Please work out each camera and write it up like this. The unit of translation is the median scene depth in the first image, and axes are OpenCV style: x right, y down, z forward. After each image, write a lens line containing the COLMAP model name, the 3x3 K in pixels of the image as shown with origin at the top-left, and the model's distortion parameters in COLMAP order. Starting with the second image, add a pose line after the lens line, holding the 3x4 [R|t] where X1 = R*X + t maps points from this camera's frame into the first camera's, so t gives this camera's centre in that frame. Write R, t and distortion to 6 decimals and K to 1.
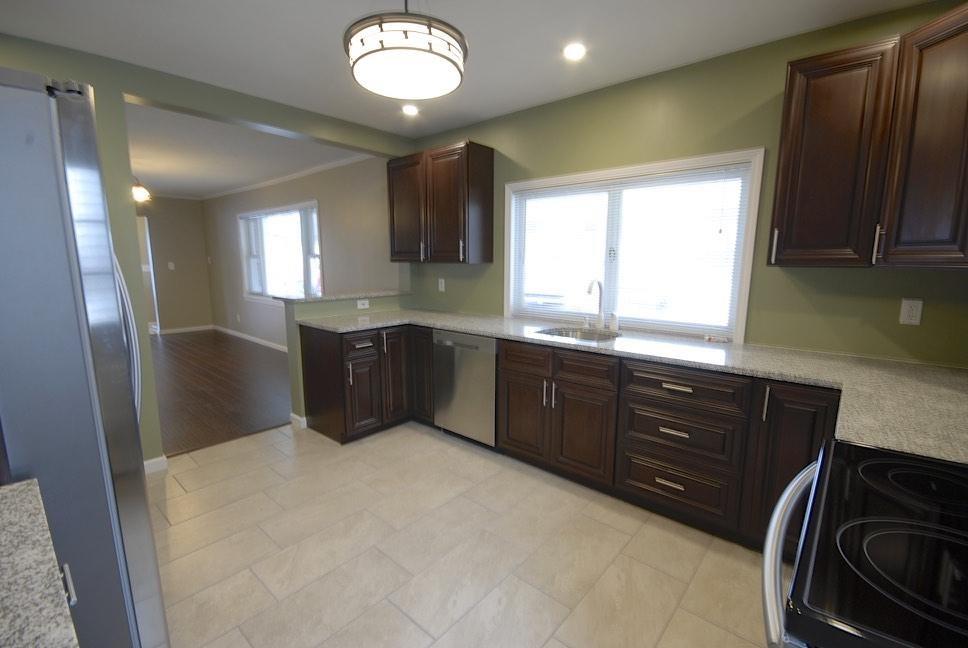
lens RADIAL K [[429.7, 0, 482.3], [0, 429.7, 328.6], [0, 0, 1]] dist [0.001574, 0.000346]
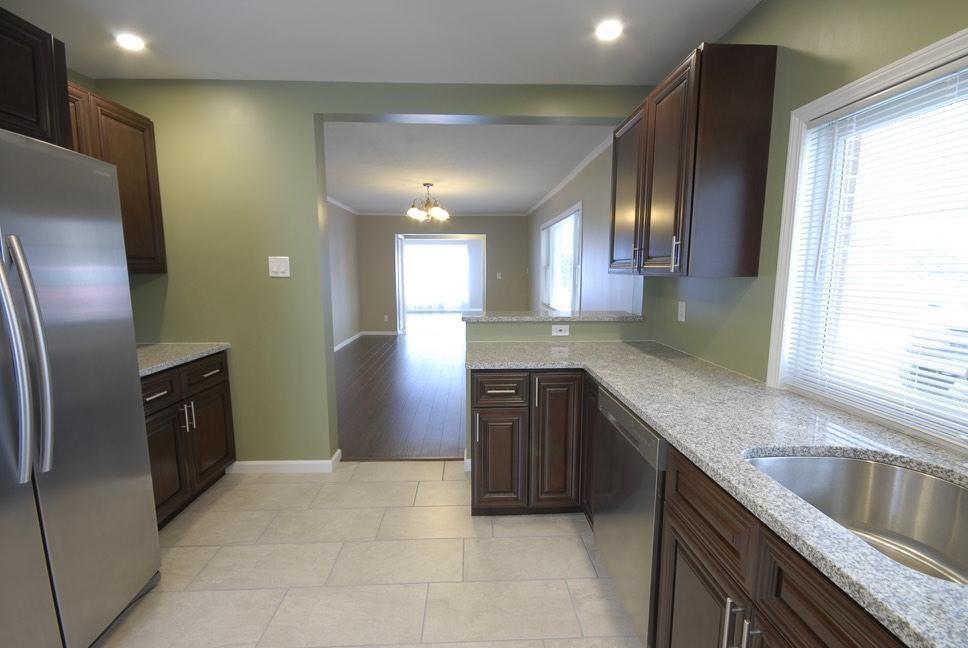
lens RADIAL K [[429.7, 0, 482.3], [0, 429.7, 328.6], [0, 0, 1]] dist [0.001574, 0.000346]
pose [[0.683023, 0.096779, -0.723956, 0.176402], [-0.114370, 0.993127, 0.024858, -0.065893], [0.721386, 0.065820, 0.689398, 0.412307]]
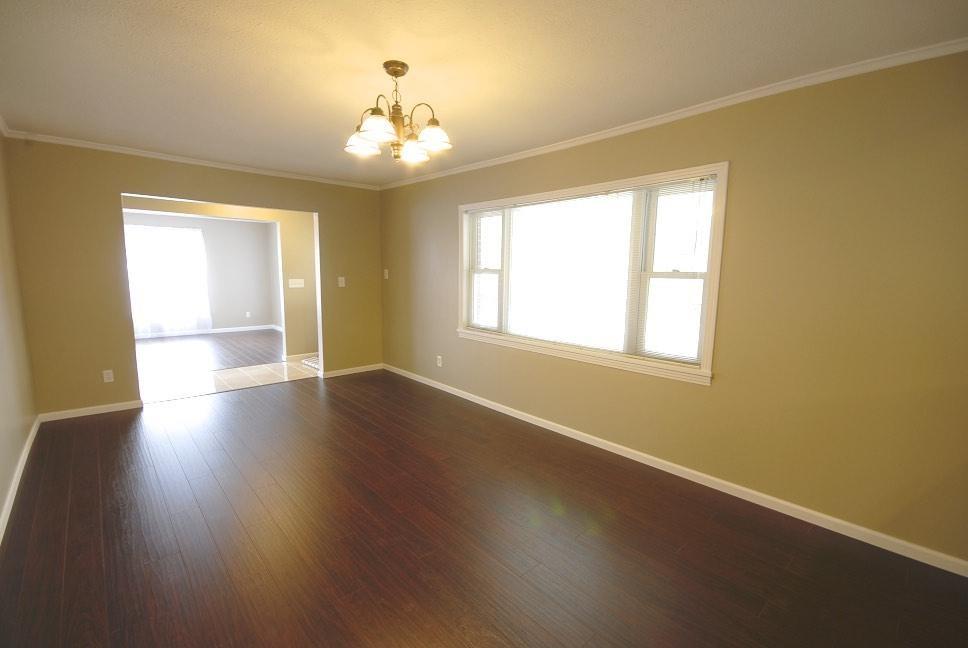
lens RADIAL K [[429.7, 0, 482.3], [0, 429.7, 328.6], [0, 0, 1]] dist [0.001574, 0.000346]
pose [[0.992552, 0.025877, -0.119041, -0.861903], [-0.028807, 0.999321, -0.022959, -0.126267], [0.118366, 0.026217, 0.992624, 0.690009]]
